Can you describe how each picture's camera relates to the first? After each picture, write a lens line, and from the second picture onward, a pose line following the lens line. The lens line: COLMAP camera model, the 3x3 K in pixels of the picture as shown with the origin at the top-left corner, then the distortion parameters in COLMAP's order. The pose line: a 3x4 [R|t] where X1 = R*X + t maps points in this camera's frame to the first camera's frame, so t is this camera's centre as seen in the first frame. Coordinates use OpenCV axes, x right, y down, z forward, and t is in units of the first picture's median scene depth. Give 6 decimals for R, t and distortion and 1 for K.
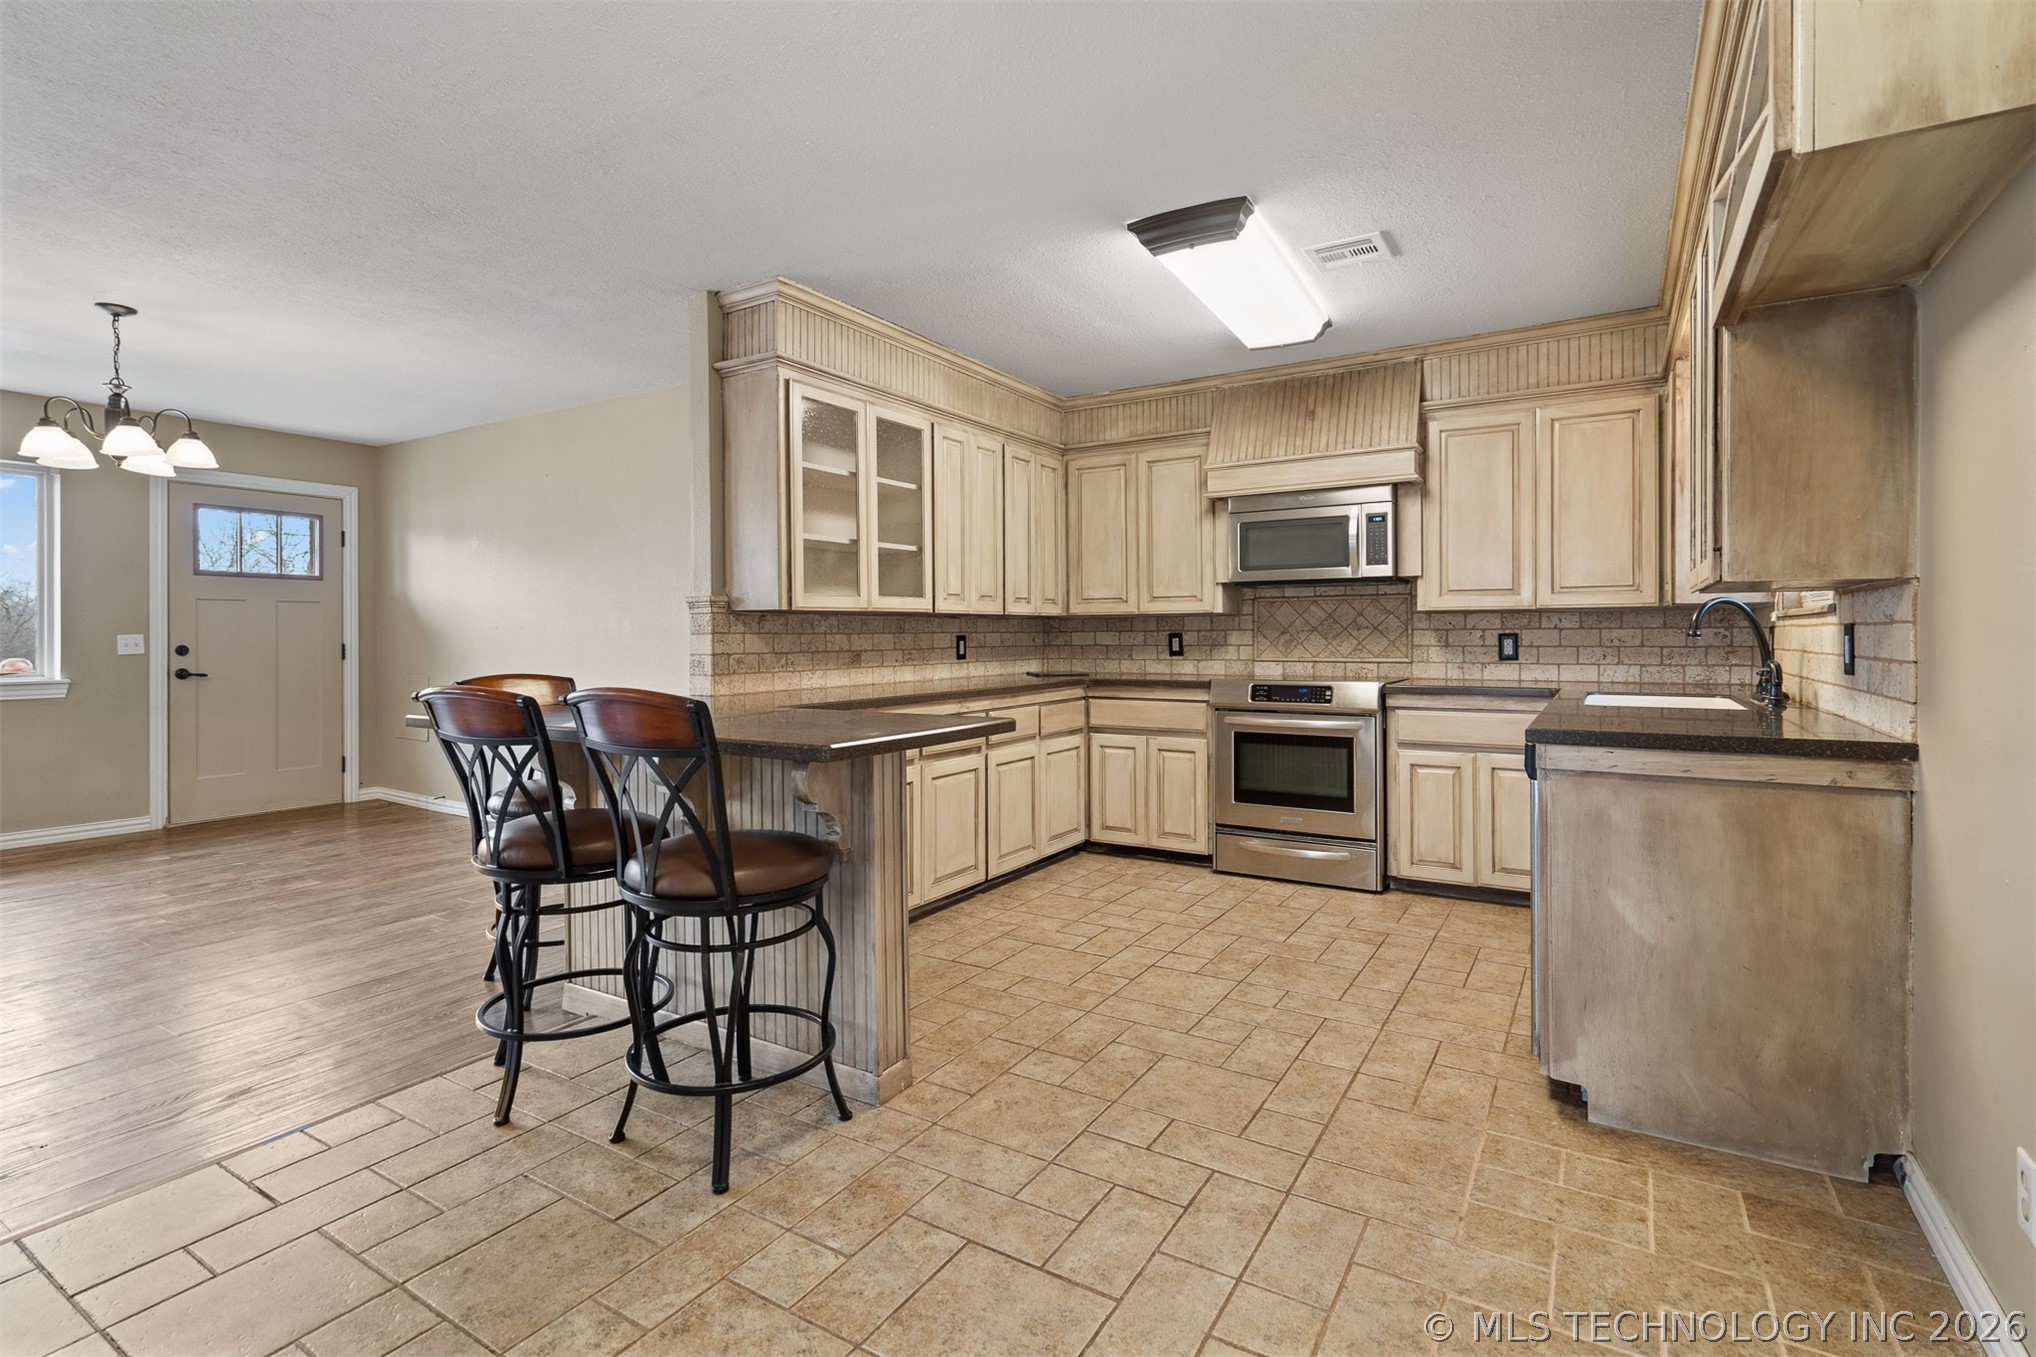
lens RADIAL K [[968.1, 0, 1018.0], [0, 968.1, 640.6], [0, 0, 1]] dist [0.002895, 0.000774]
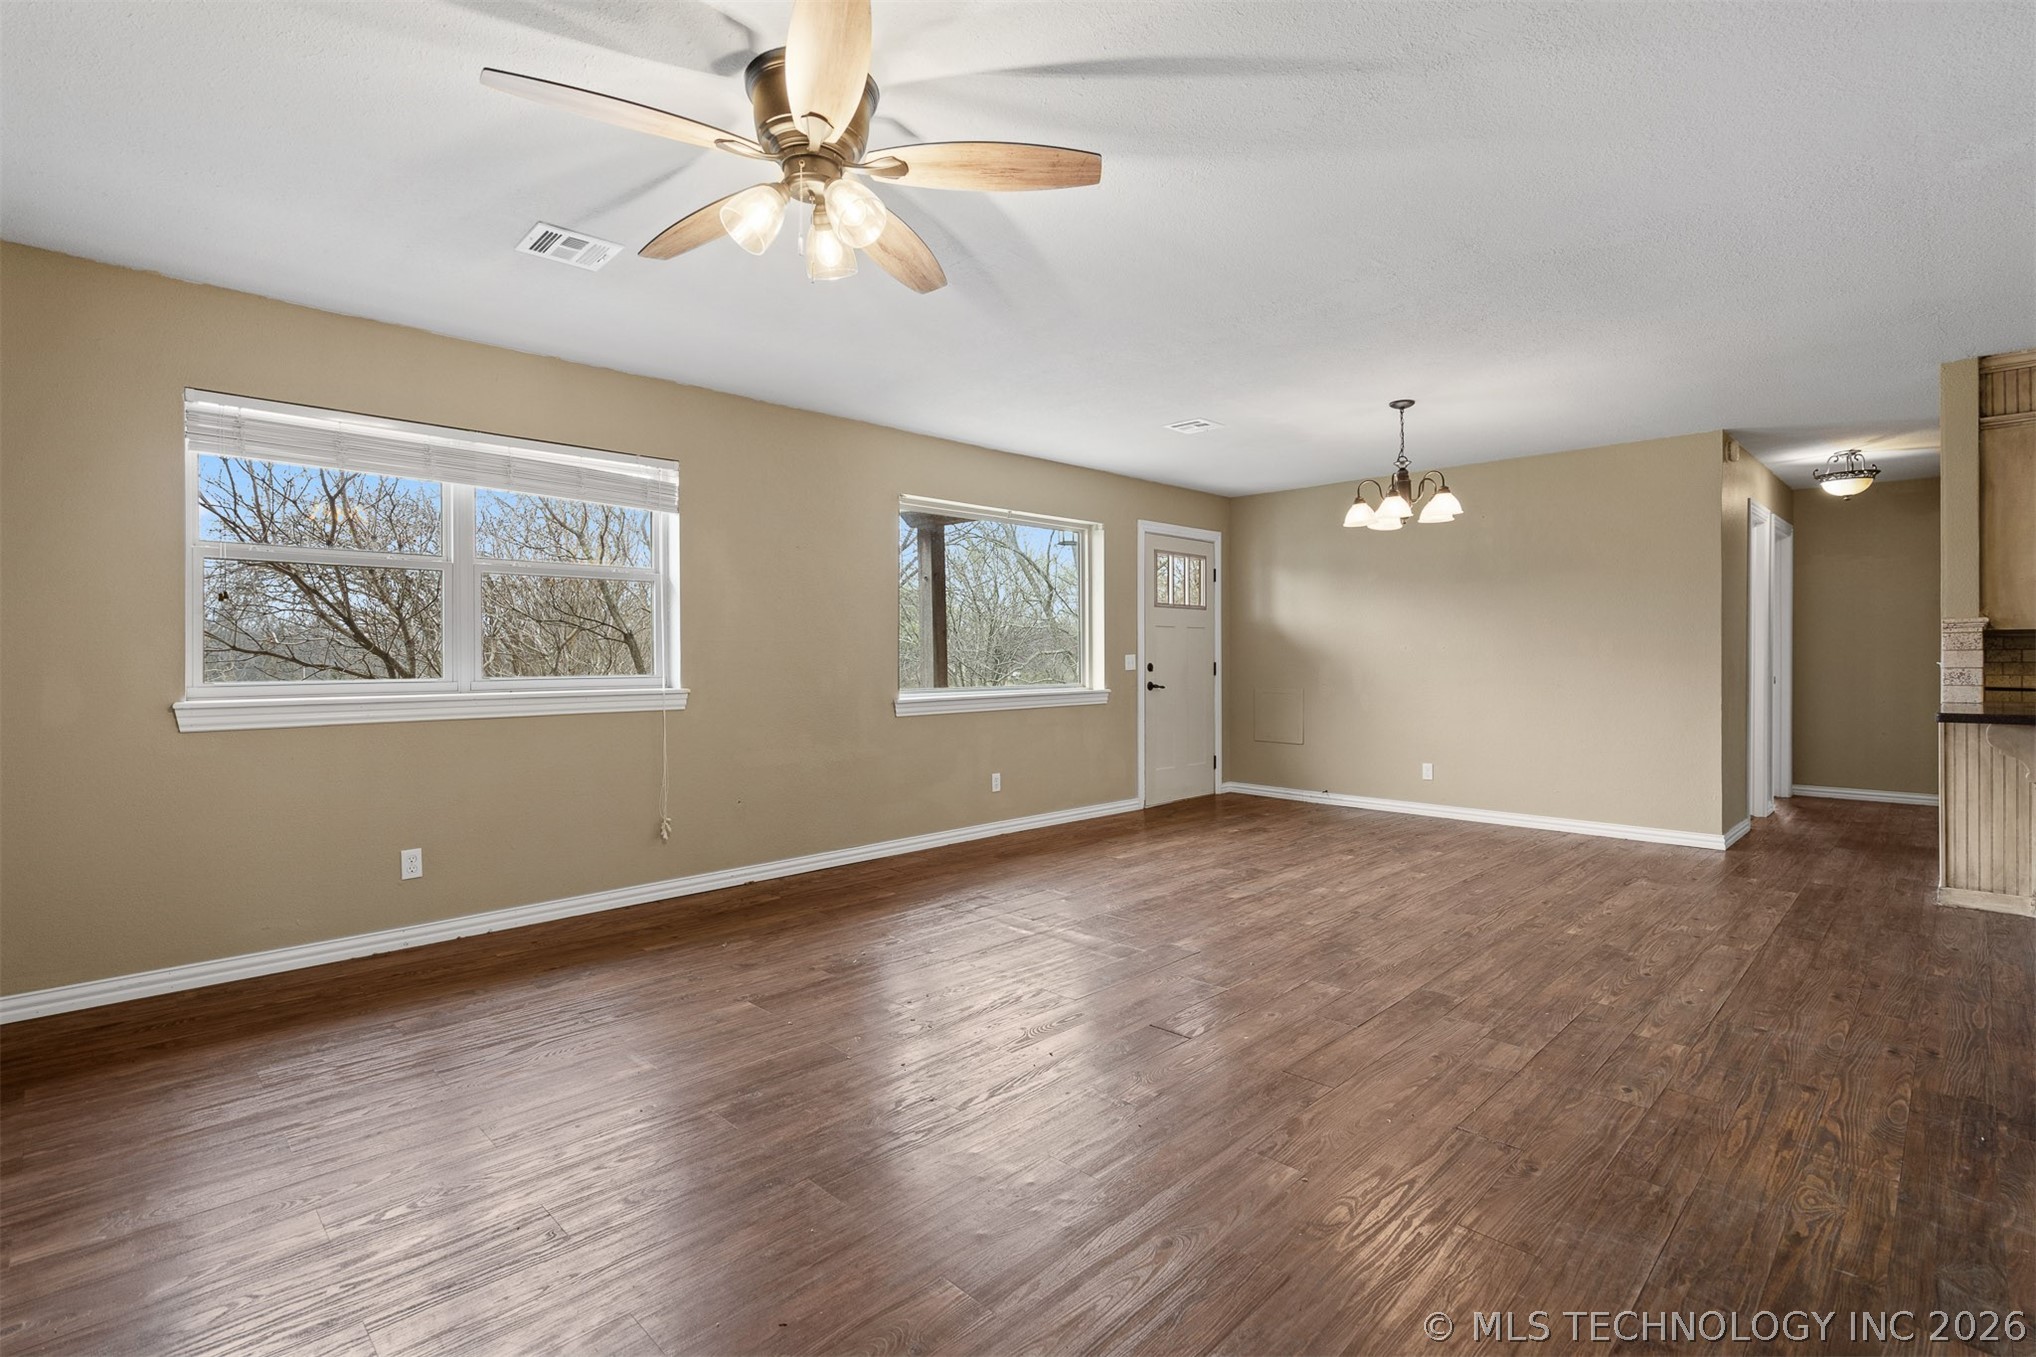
lens RADIAL K [[958.8, 0, 1013.5], [0, 958.8, 658.3], [0, 0, 1]] dist [0.002268, 0.000155]
pose [[0.974219, -0.001875, -0.225596, -1.005864], [0.000631, 0.999984, -0.005587, 0.007339], [0.225603, 0.005300, 0.974205, -0.327409]]
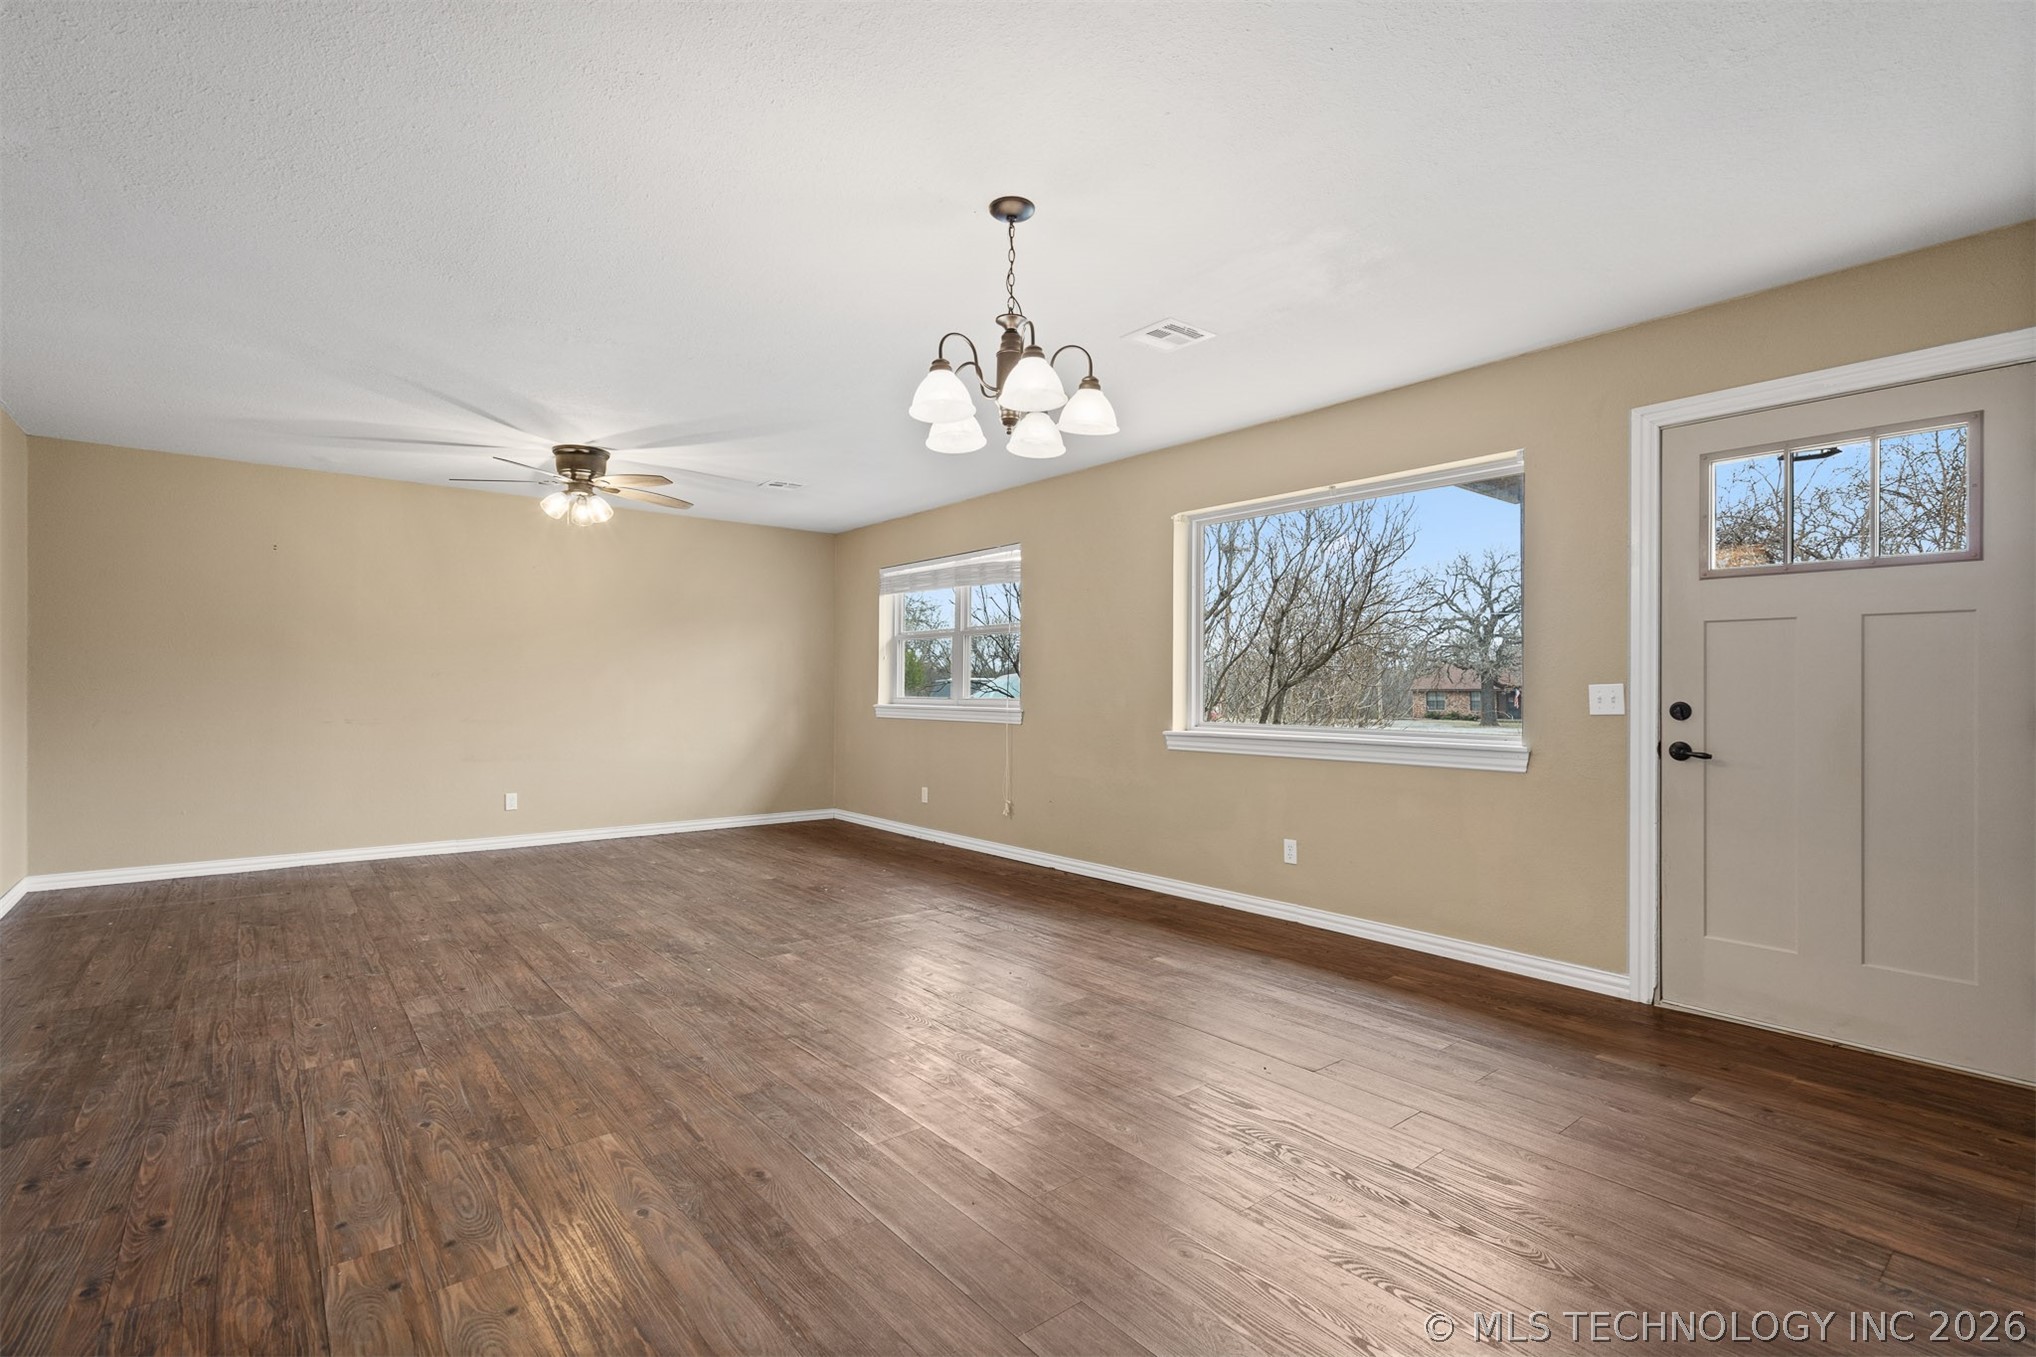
lens RADIAL K [[941.1, 0, 1018.0], [0, 941.1, 678.5], [0, 0, 1]] dist [0.001789, 0.000022]
pose [[-0.326487, -0.007935, -0.945168, -0.260760], [-0.009949, 0.999938, -0.004959, -0.003742], [0.945149, 0.007784, -0.326546, 1.072285]]
